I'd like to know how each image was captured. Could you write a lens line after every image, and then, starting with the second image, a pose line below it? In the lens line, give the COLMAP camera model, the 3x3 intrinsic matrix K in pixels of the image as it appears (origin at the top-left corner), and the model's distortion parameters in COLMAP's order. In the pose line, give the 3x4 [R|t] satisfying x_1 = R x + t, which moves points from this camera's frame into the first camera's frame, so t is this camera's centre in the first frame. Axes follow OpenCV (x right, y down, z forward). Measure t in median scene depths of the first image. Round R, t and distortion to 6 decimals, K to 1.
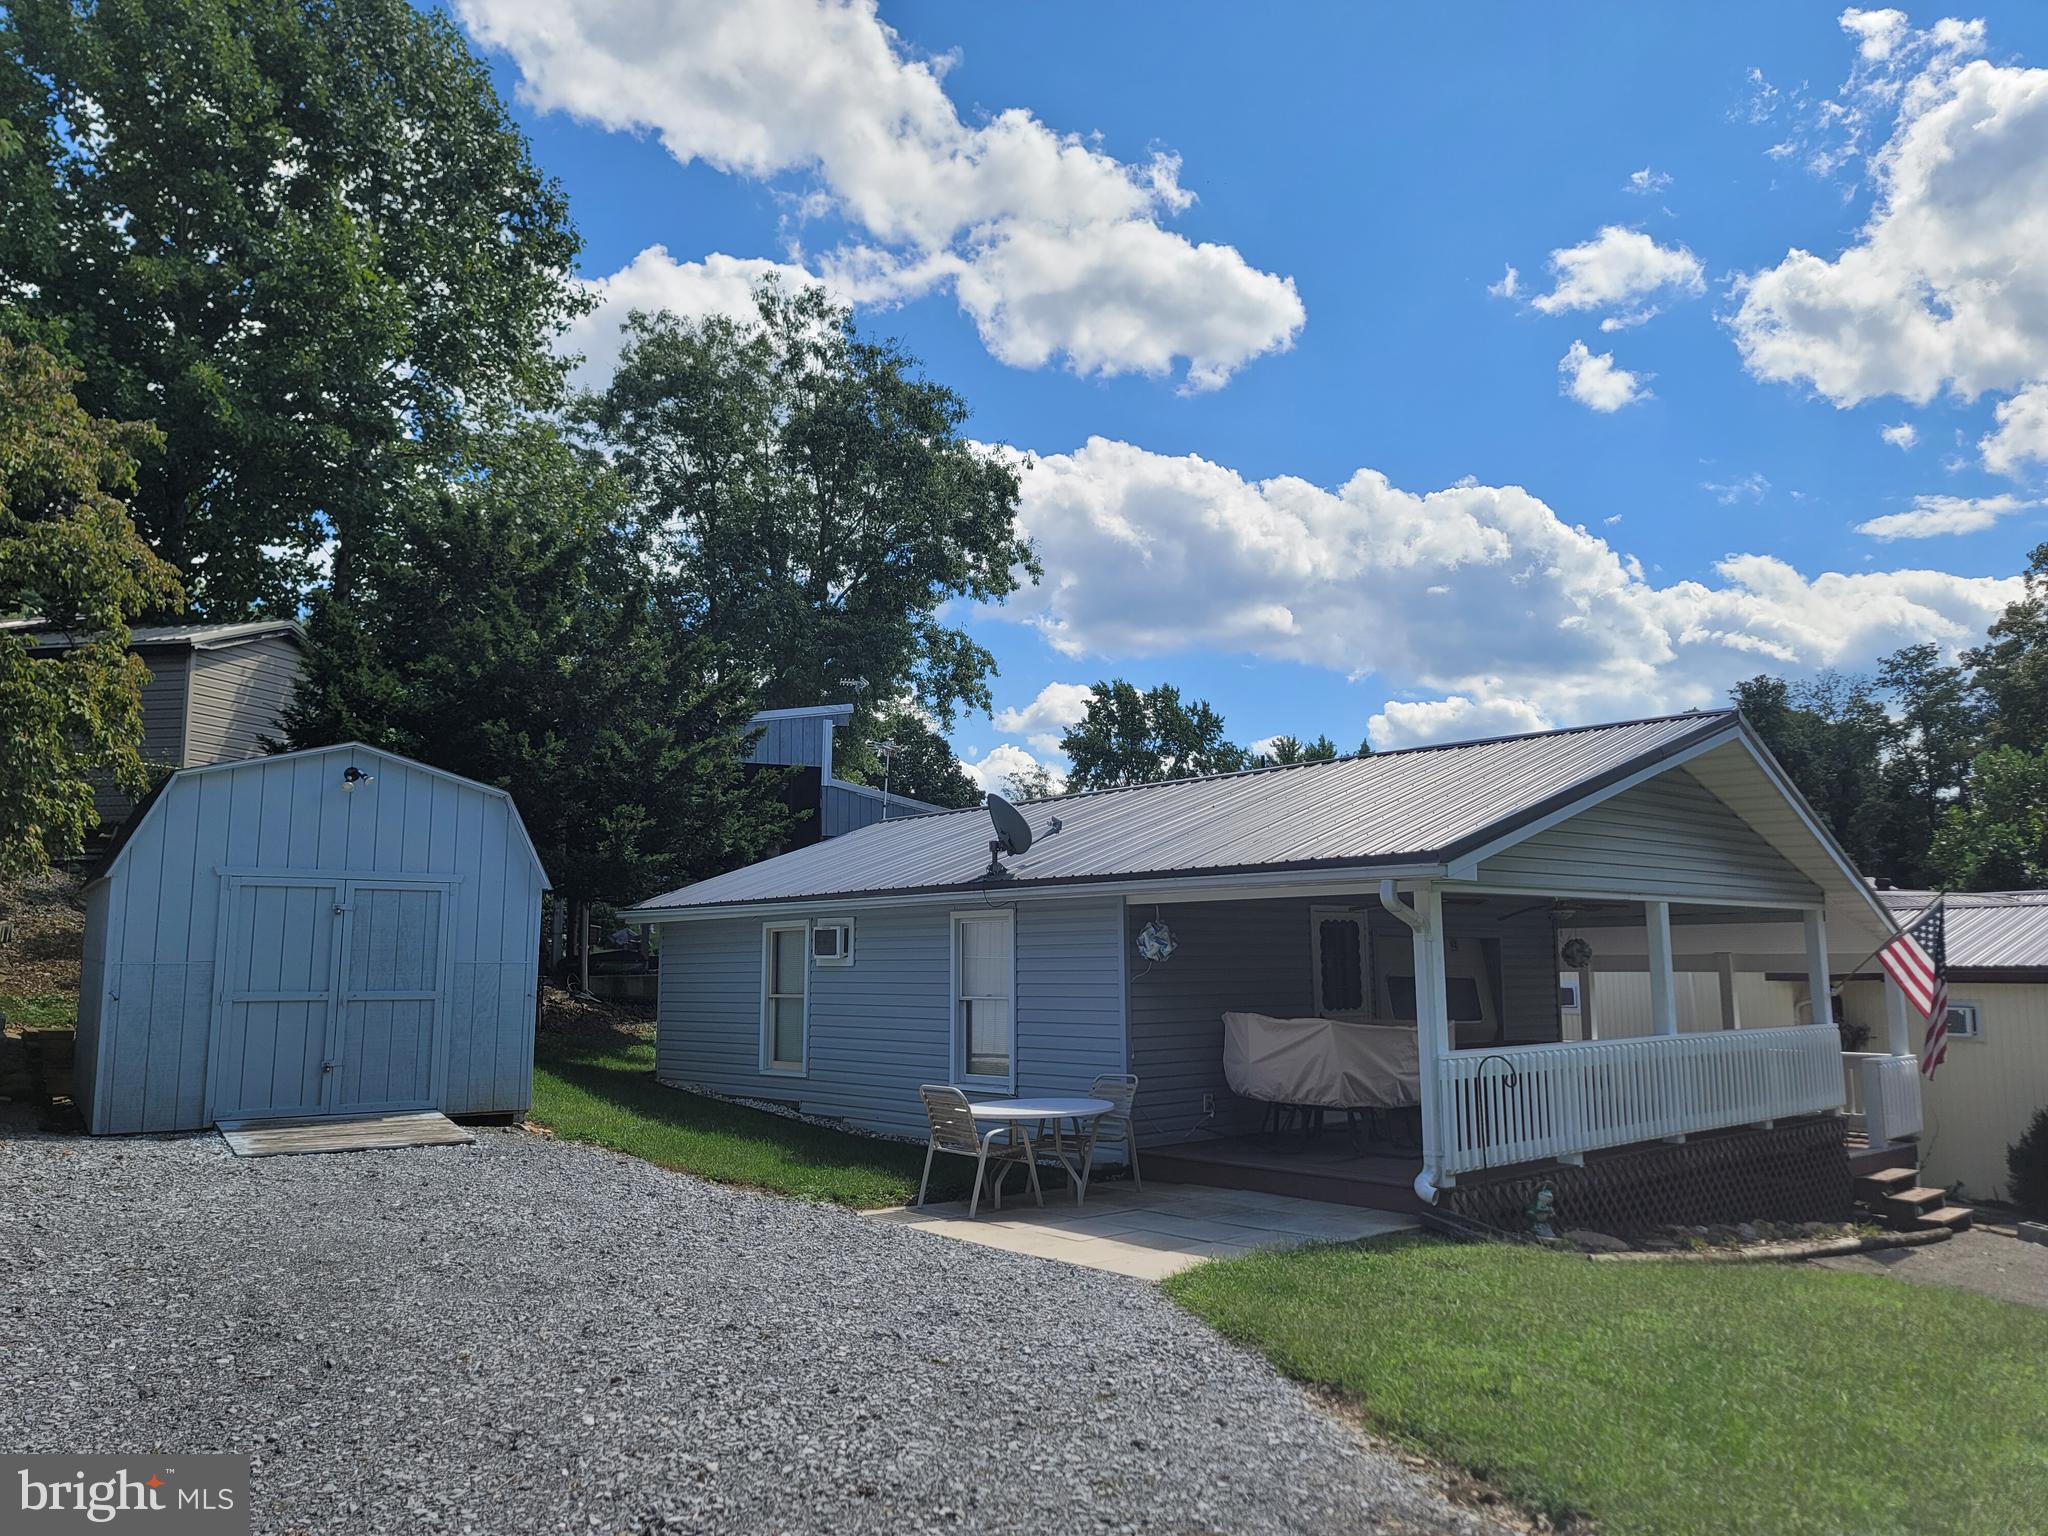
lens RADIAL K [[1445.2, 0, 1024.0], [0, 1445.2, 768.0], [0, 0, 1]] dist [0.130077, -0.138695]
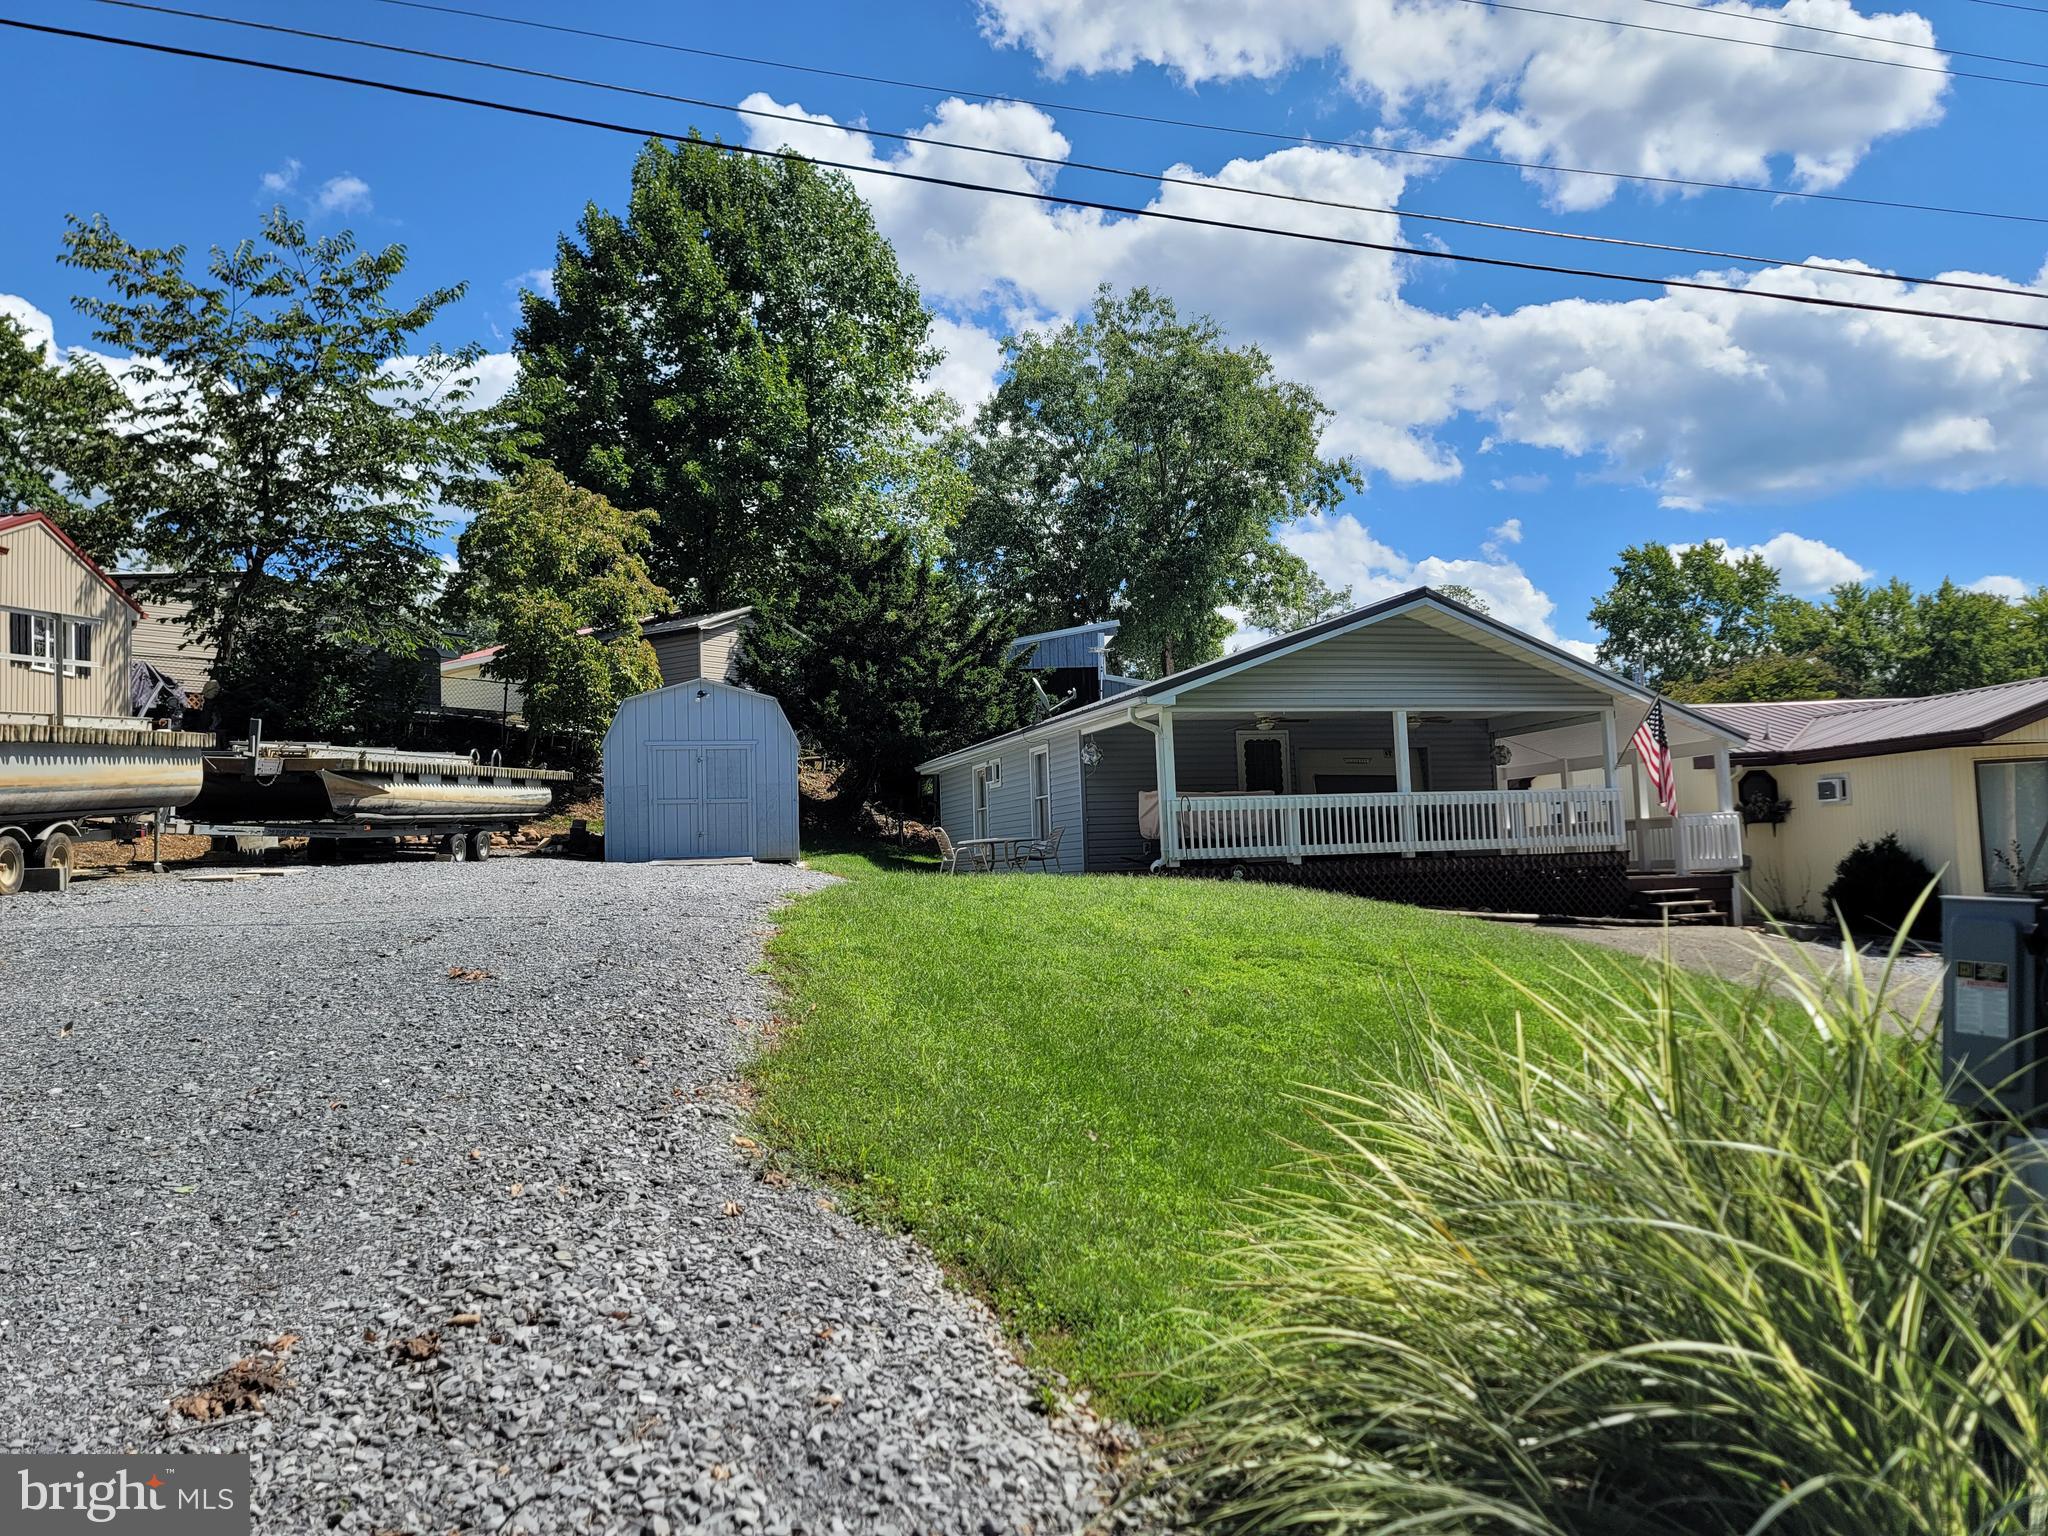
lens RADIAL K [[1445.2, 0, 1024.0], [0, 1445.2, 768.0], [0, 0, 1]] dist [0.130077, -0.138695]
pose [[0.912191, -0.054398, -0.406139, 0.074902], [0.081995, 0.995335, 0.050849, 0.004035], [0.401478, -0.079685, 0.912395, -0.066345]]
